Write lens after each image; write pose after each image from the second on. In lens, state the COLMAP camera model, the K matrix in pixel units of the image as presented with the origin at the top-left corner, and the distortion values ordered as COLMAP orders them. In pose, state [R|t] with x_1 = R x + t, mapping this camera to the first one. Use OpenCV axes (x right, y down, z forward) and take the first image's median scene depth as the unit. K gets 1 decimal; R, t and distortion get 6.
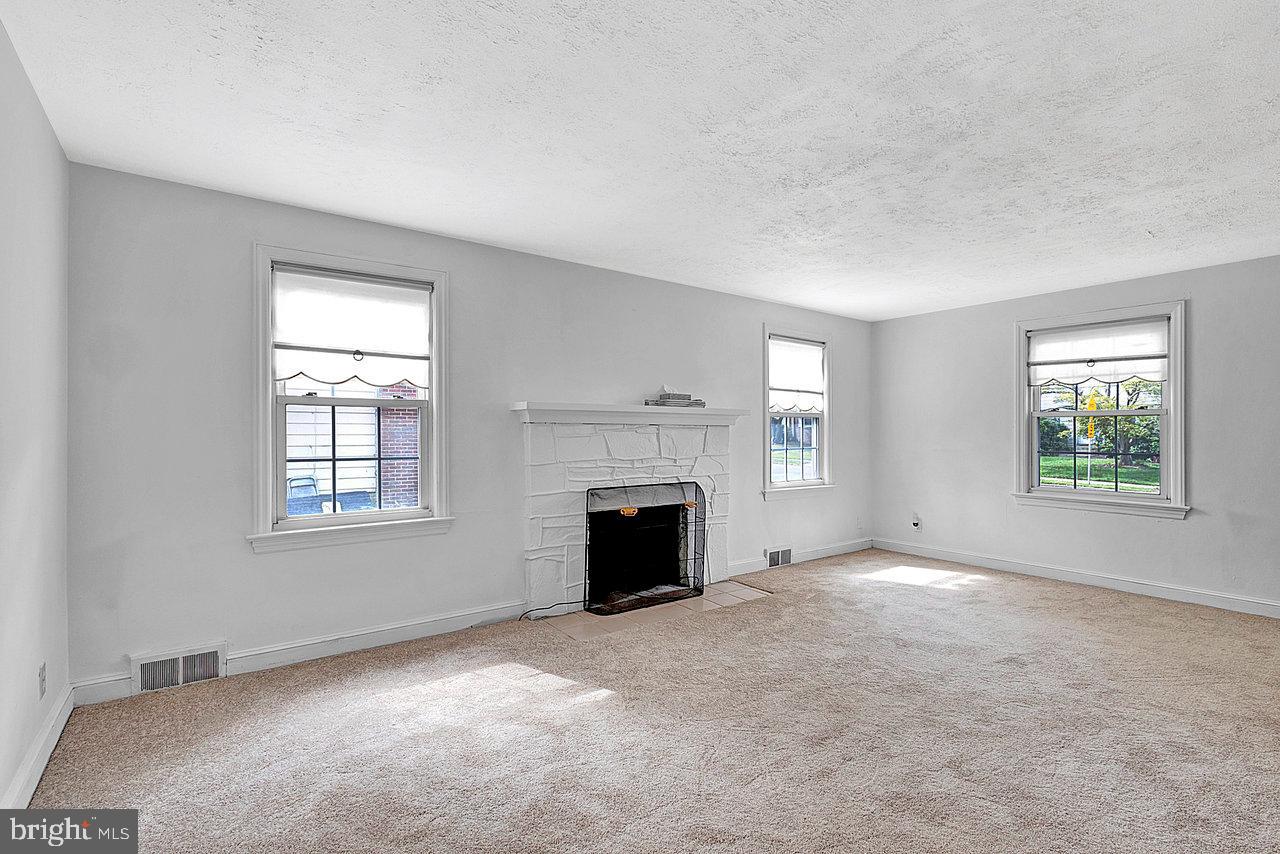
lens RADIAL K [[589.4, 0, 640.9], [0, 589.4, 433.1], [0, 0, 1]] dist [-0.003831, 0.001092]
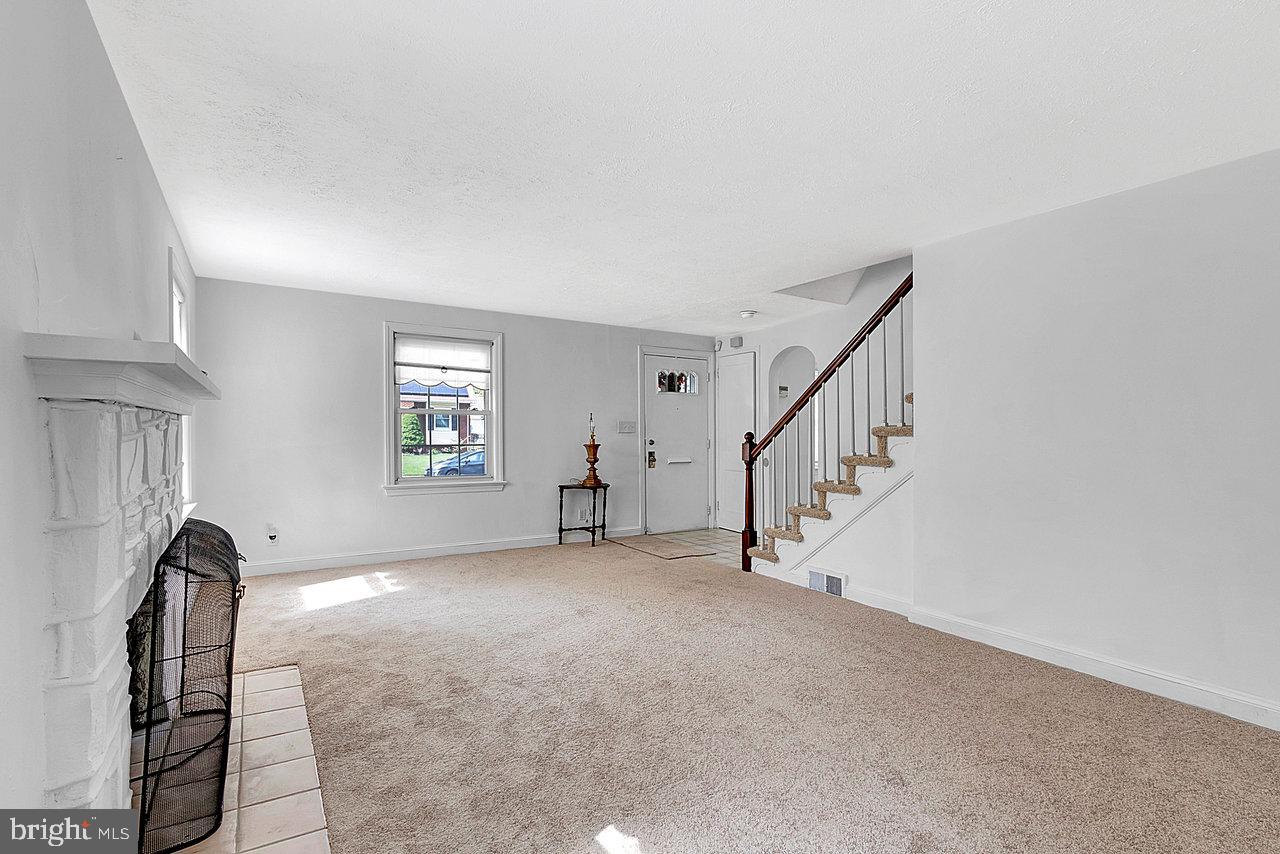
lens RADIAL K [[589.4, 0, 638.0], [0, 589.4, 425.4], [0, 0, 1]] dist [-0.003831, 0.001092]
pose [[0.075212, 0.005540, 0.997152, -0.426921], [-0.004883, 0.999975, -0.005187, -0.002047], [-0.997156, -0.004479, 0.075237, 0.557353]]
